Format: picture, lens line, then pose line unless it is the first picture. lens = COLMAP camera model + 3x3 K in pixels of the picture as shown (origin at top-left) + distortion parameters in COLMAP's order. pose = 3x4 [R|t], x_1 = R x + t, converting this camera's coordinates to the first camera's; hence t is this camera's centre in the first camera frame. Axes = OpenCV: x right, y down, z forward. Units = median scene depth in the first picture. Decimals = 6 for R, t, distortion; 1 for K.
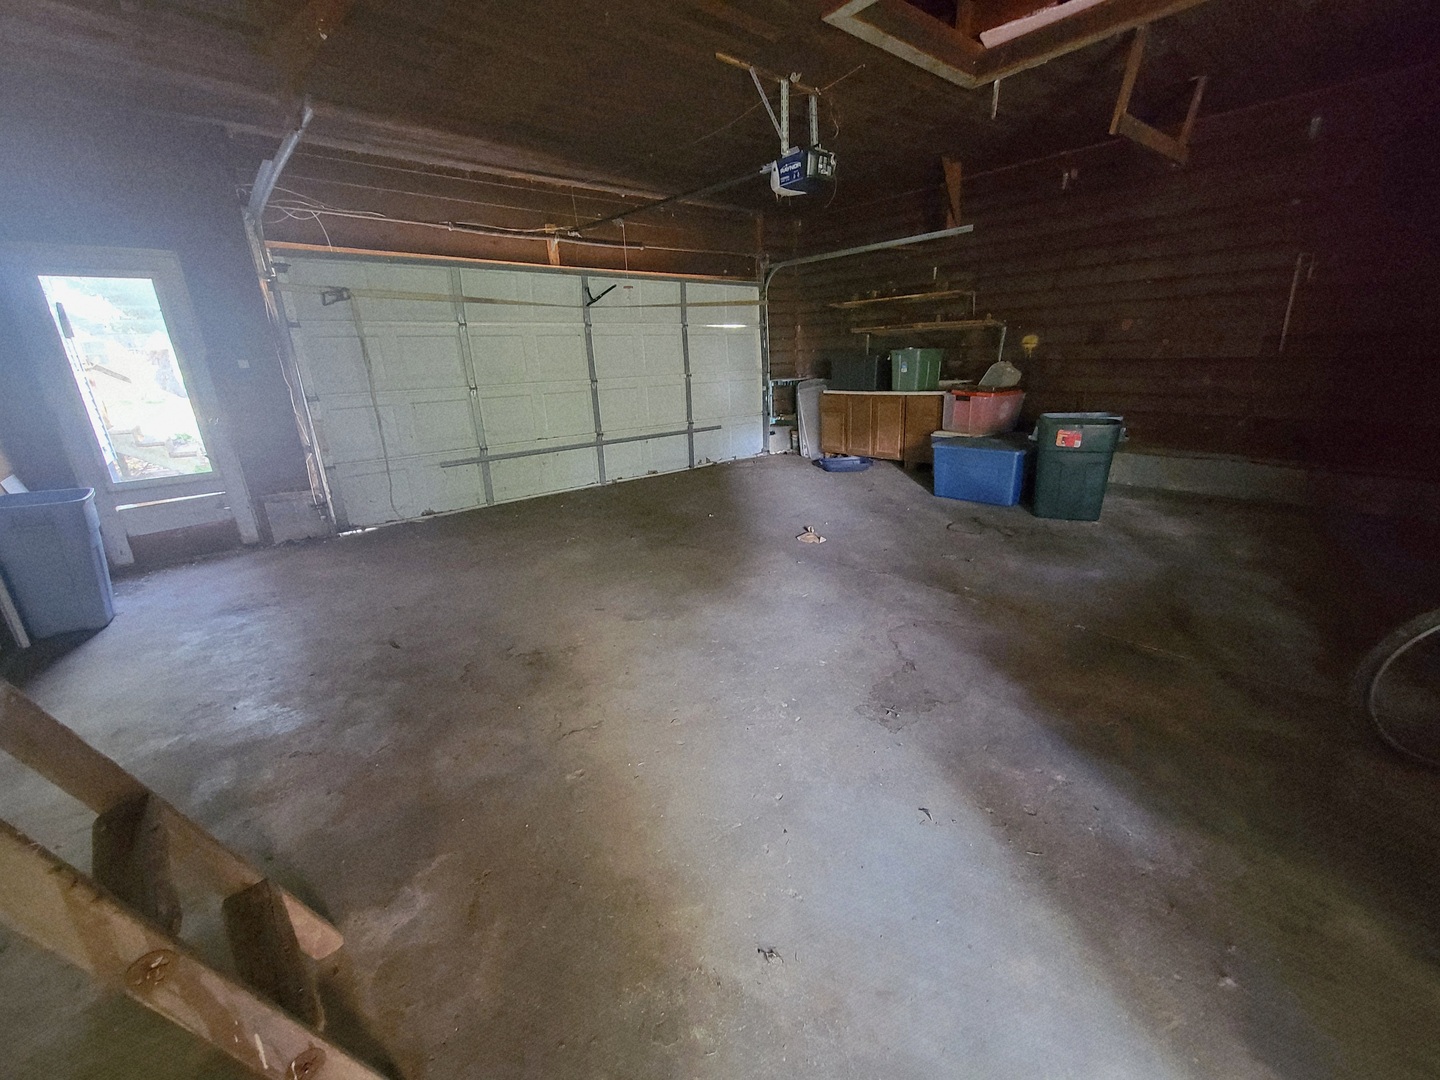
lens RADIAL K [[589.2, 0, 731.0], [0, 589.2, 552.3], [0, 0, 1]] dist [0.000065, -0.002173]
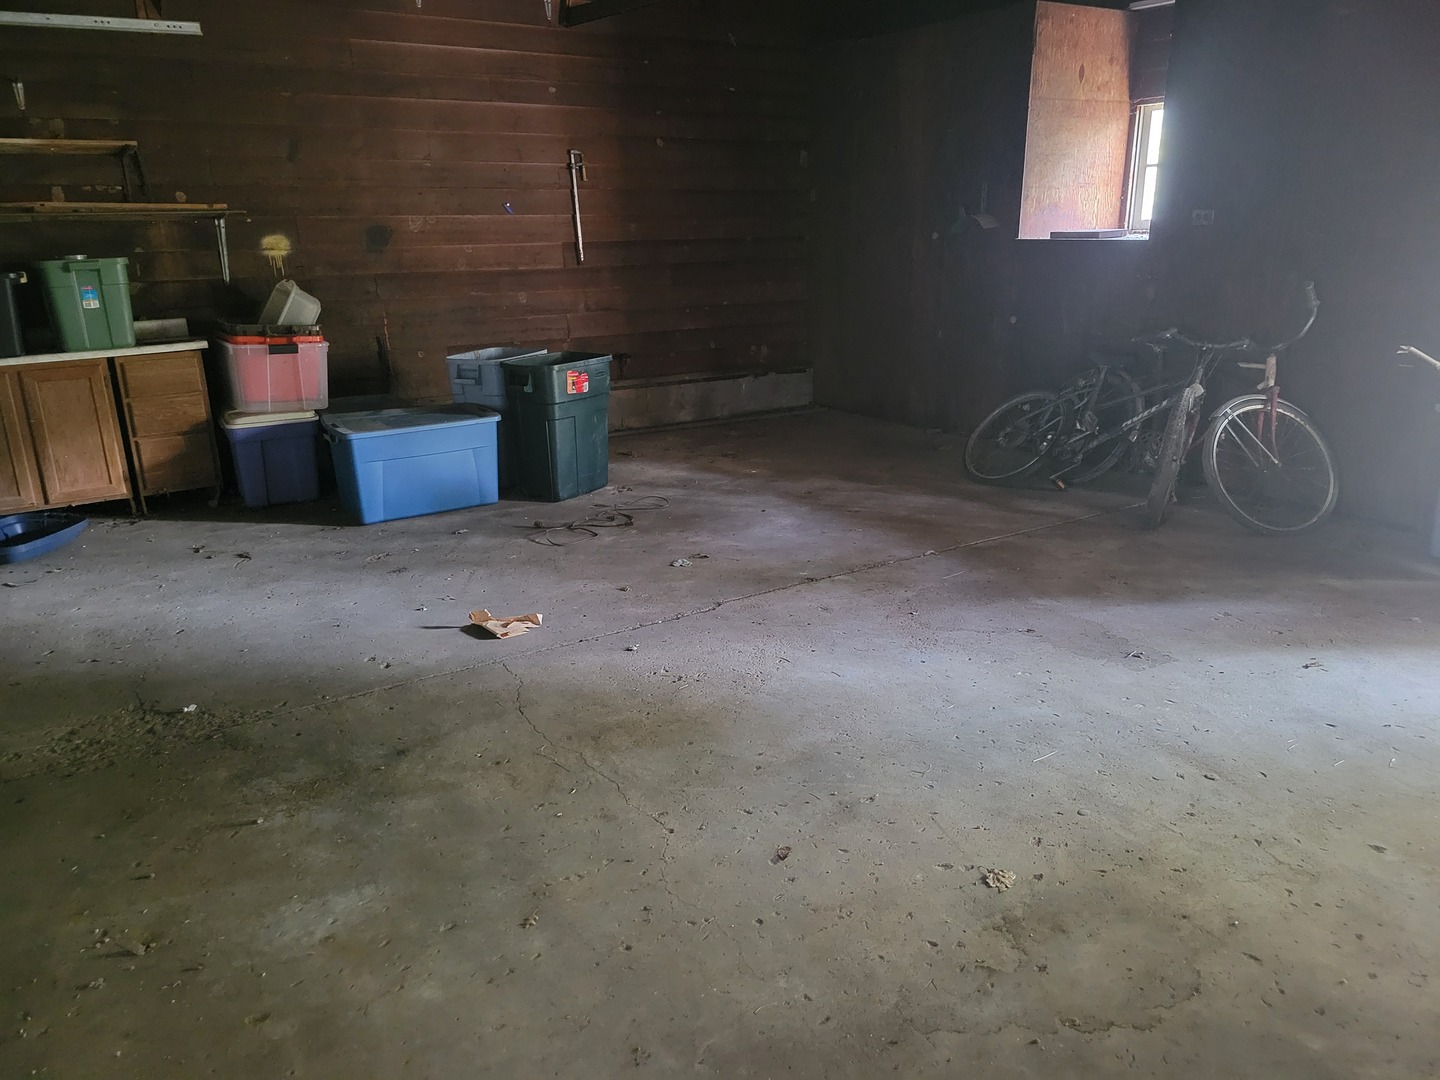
lens RADIAL K [[1065.2, 0, 720.0], [0, 1065.2, 540.0], [0, 0, 1]] dist [0.035822, -0.001622]
pose [[0.157279, -0.250615, 0.955225, -0.674545], [0.328533, 0.925449, 0.188709, -0.202350], [-0.931305, 0.284143, 0.227888, 0.599681]]
